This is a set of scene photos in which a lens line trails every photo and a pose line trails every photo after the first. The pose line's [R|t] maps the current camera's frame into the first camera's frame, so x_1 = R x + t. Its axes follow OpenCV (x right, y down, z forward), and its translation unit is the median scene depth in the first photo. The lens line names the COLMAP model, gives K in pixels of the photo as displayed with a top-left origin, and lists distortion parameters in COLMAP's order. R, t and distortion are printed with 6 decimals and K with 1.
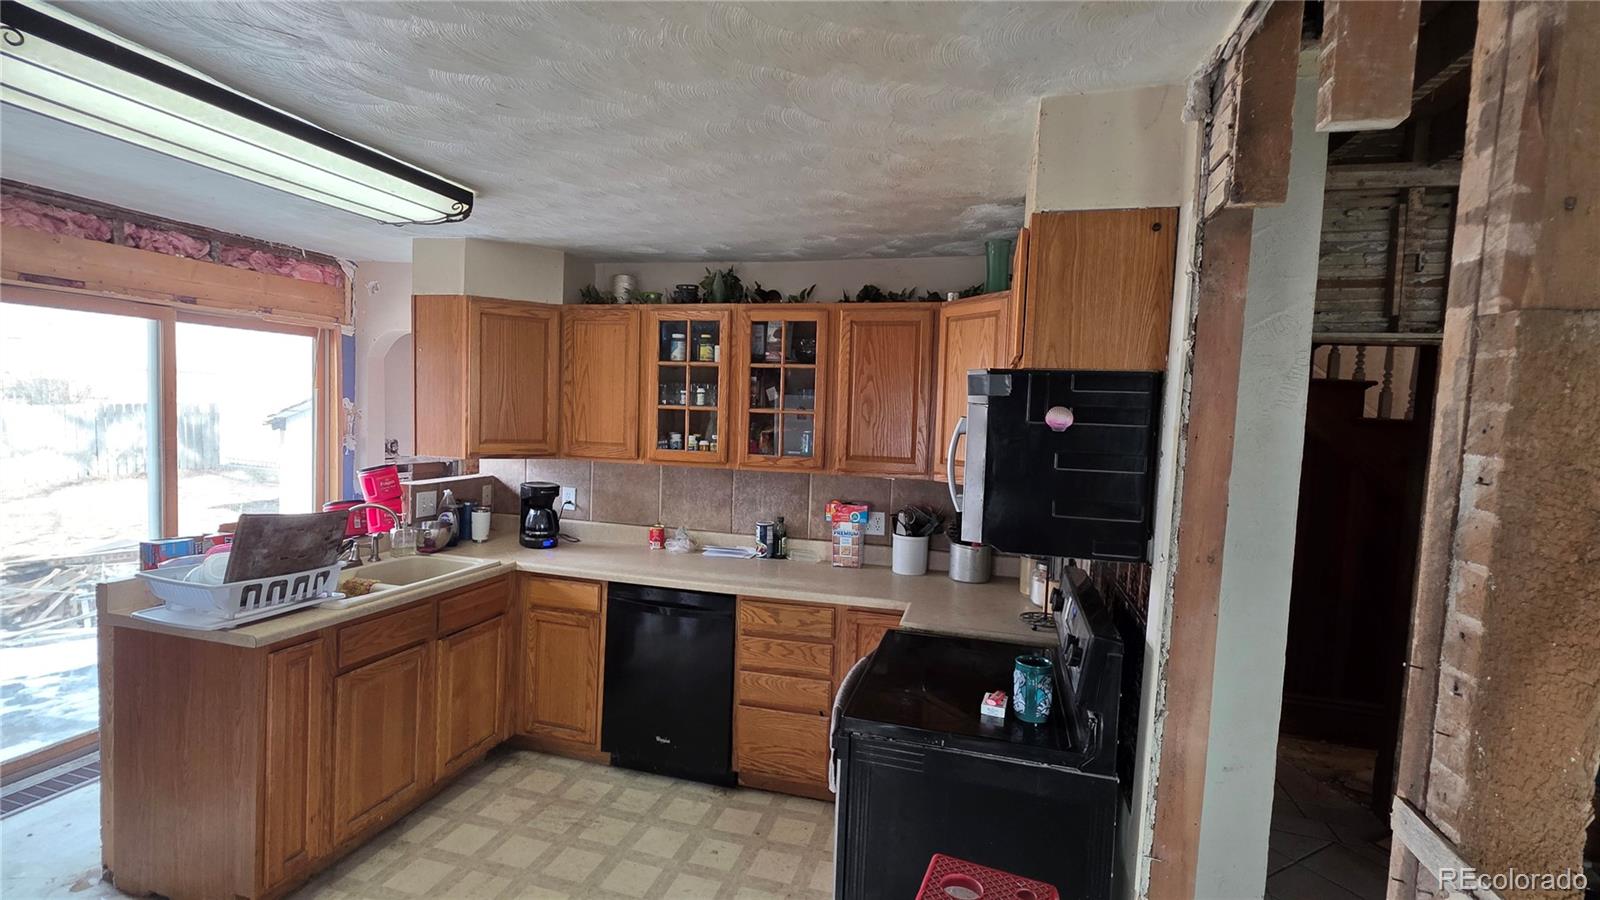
lens RADIAL K [[719.5, 0, 800.0], [0, 719.5, 450.0], [0, 0, 1]] dist [0.001071, 0.000070]
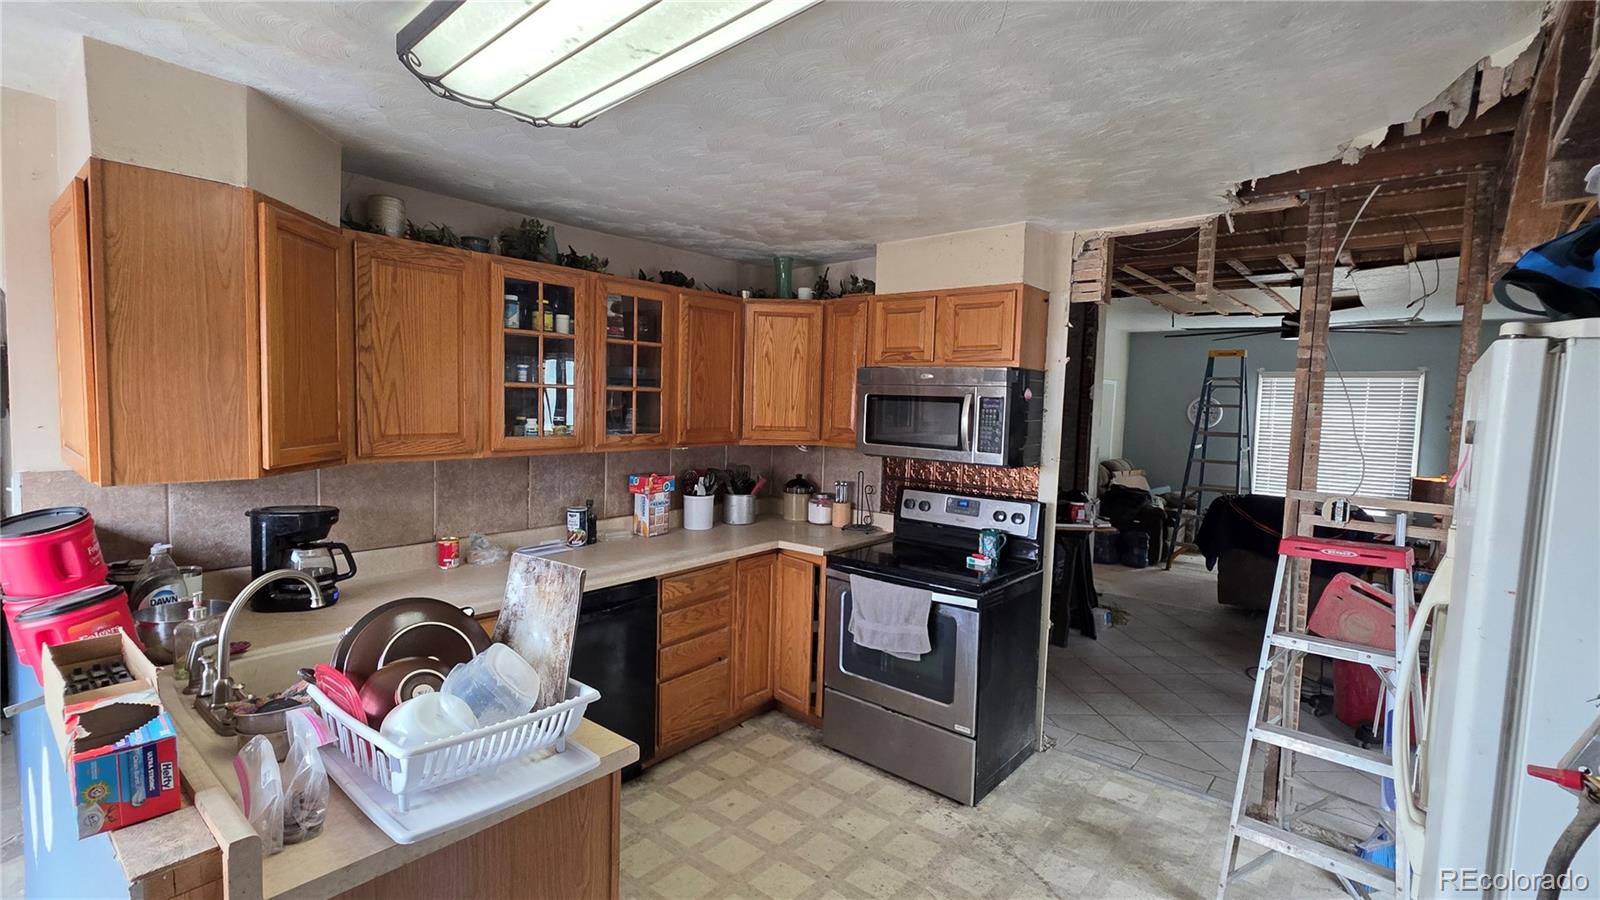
lens RADIAL K [[719.5, 0, 800.0], [0, 719.5, 450.0], [0, 0, 1]] dist [0.001071, 0.000070]
pose [[0.412030, -0.088770, 0.906836, -0.804023], [0.045227, 0.996009, 0.076949, -0.034555], [-0.910047, 0.009308, 0.414400, 0.370150]]
